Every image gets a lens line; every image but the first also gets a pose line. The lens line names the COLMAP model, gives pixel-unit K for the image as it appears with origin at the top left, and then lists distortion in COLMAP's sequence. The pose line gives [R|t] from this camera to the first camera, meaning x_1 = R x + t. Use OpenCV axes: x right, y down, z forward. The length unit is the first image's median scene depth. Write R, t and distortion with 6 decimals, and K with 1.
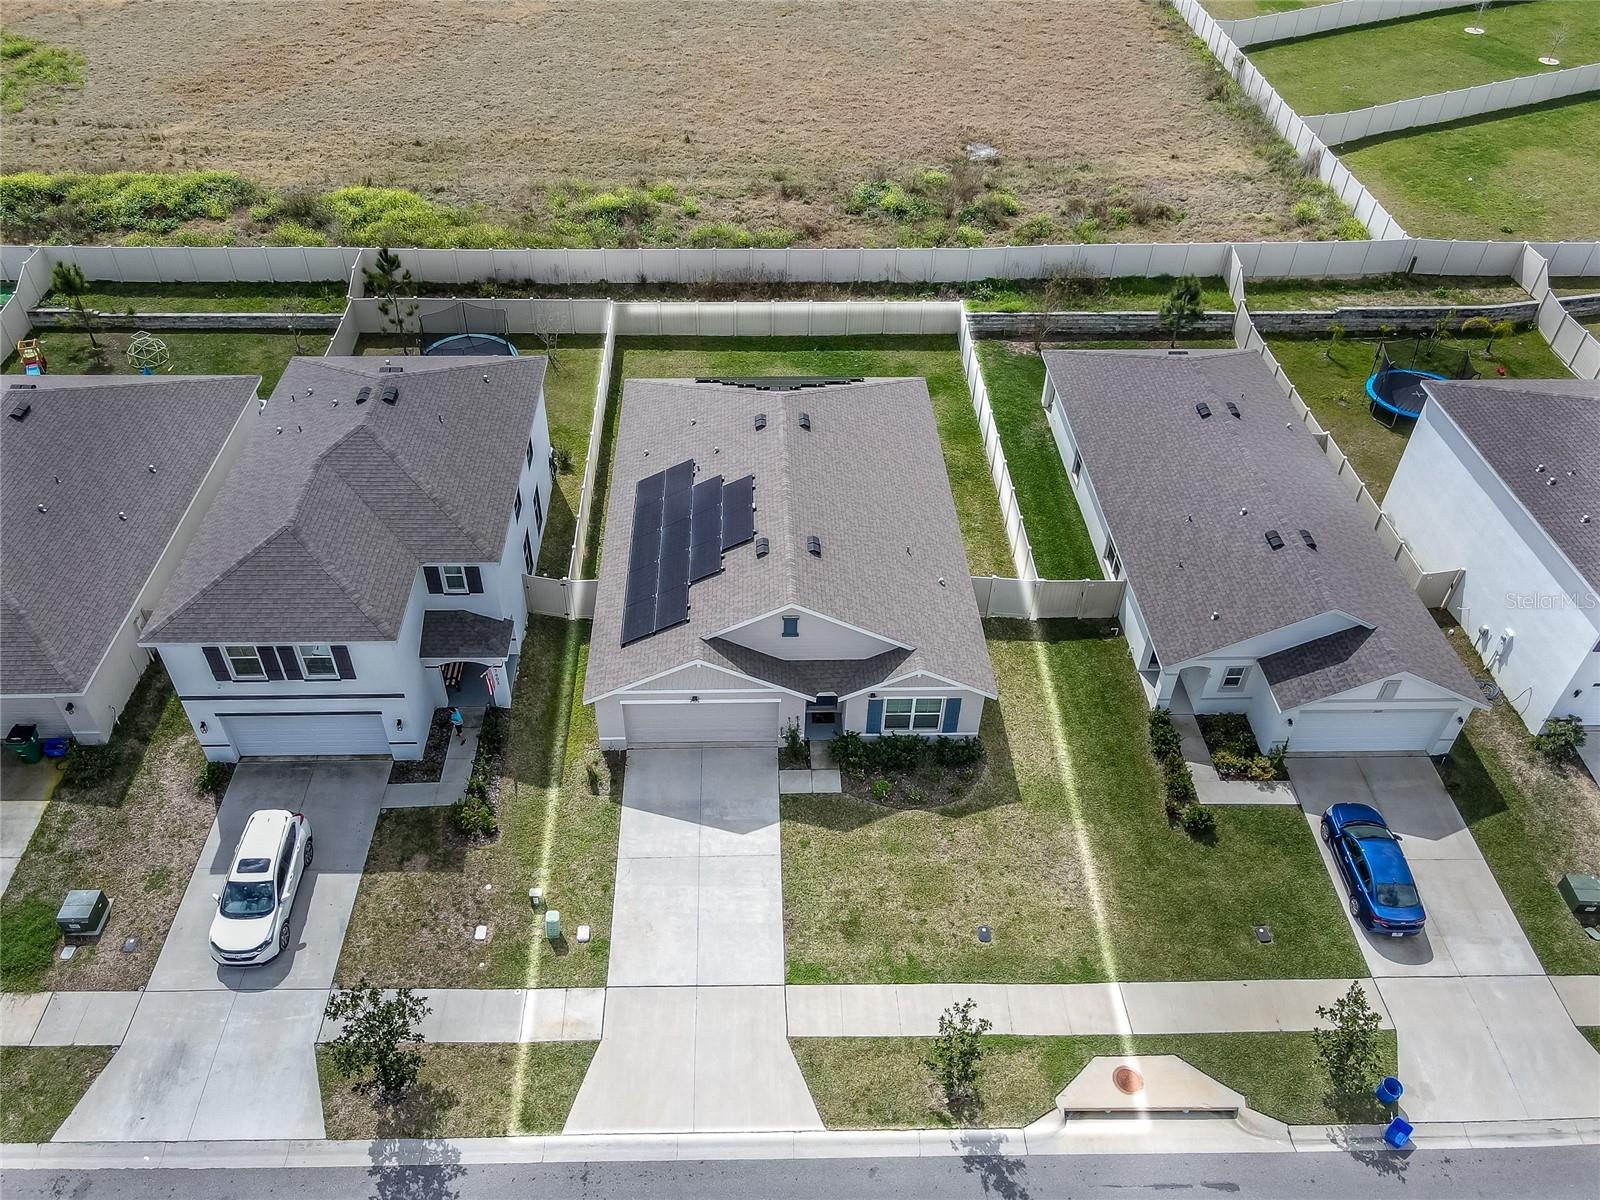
lens RADIAL K [[1191.4, 0, 800.0], [0, 1191.4, 600.0], [0, 0, 1]] dist [0.003693, 0.003567]
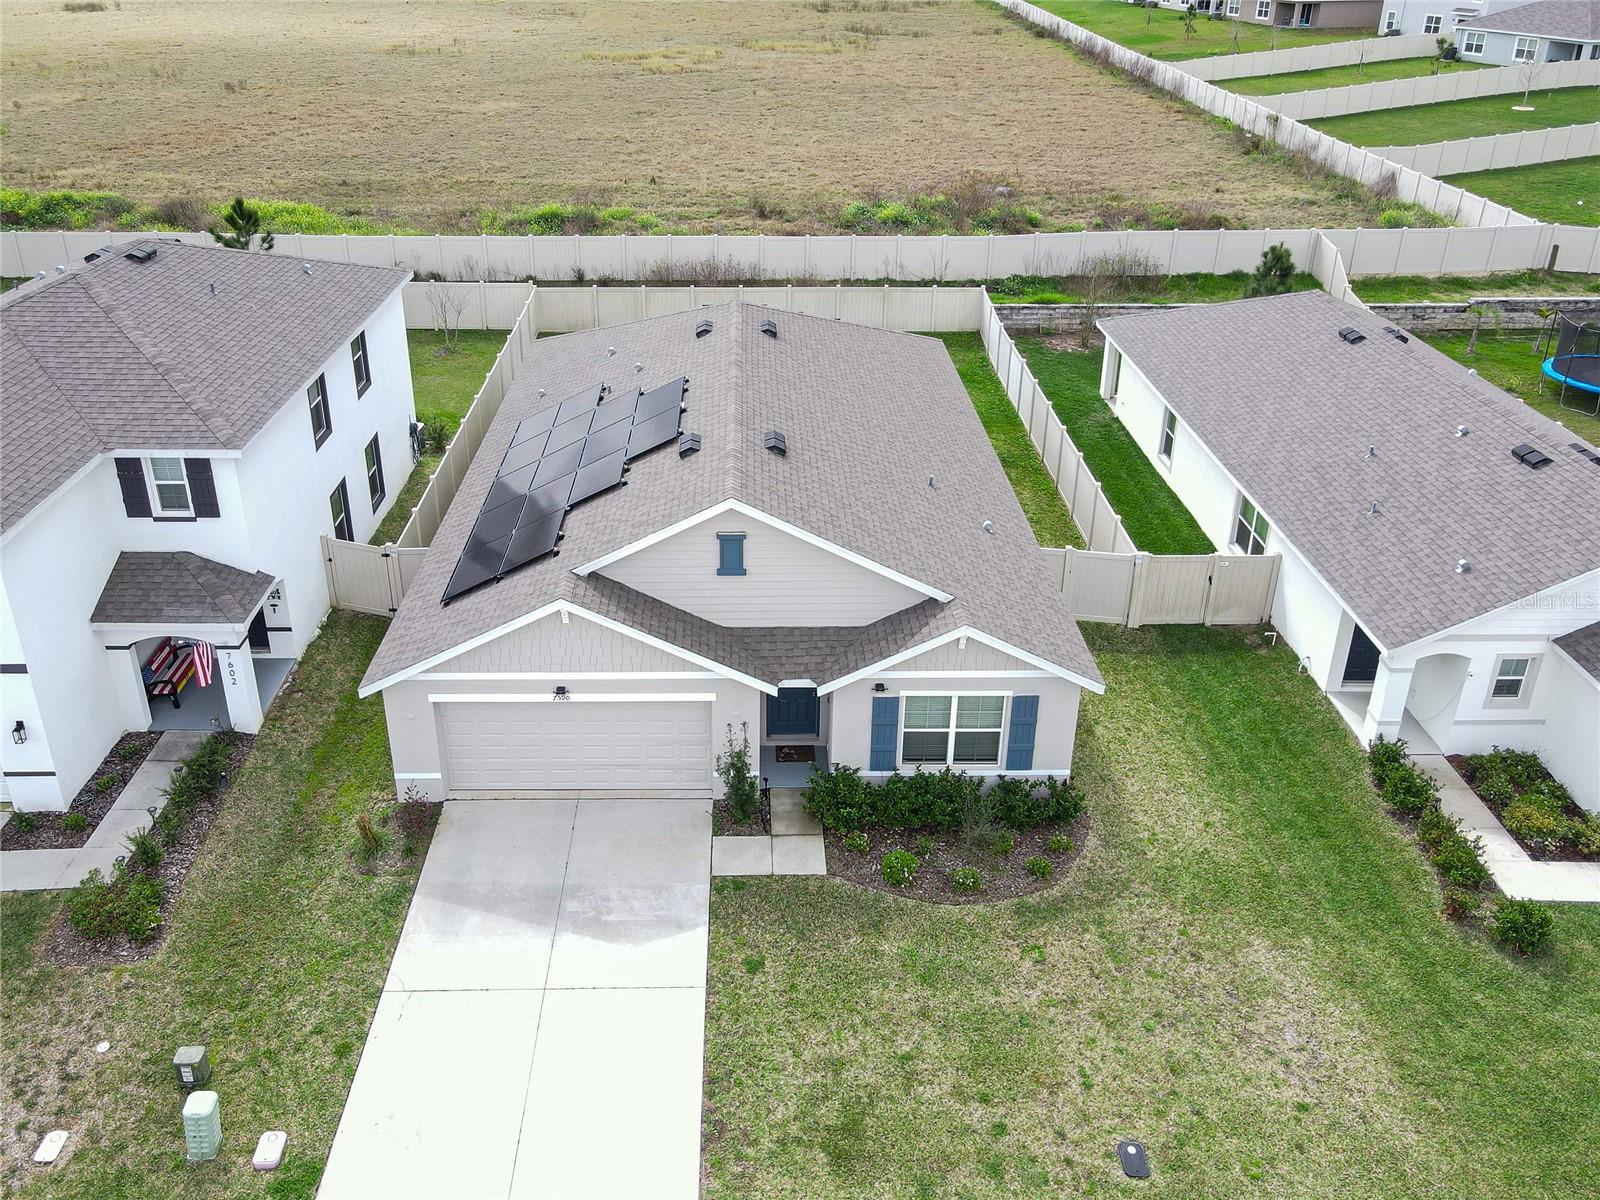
lens RADIAL K [[1217.1, 0, 769.1], [0, 1217.1, 453.2], [0, 0, 1]] dist [0.007628, 0.005161]
pose [[0.999585, -0.008053, -0.027663, 0.025807], [-0.000863, 0.951347, -0.308121, 0.151109], [0.028798, 0.308017, 0.950945, 0.419502]]
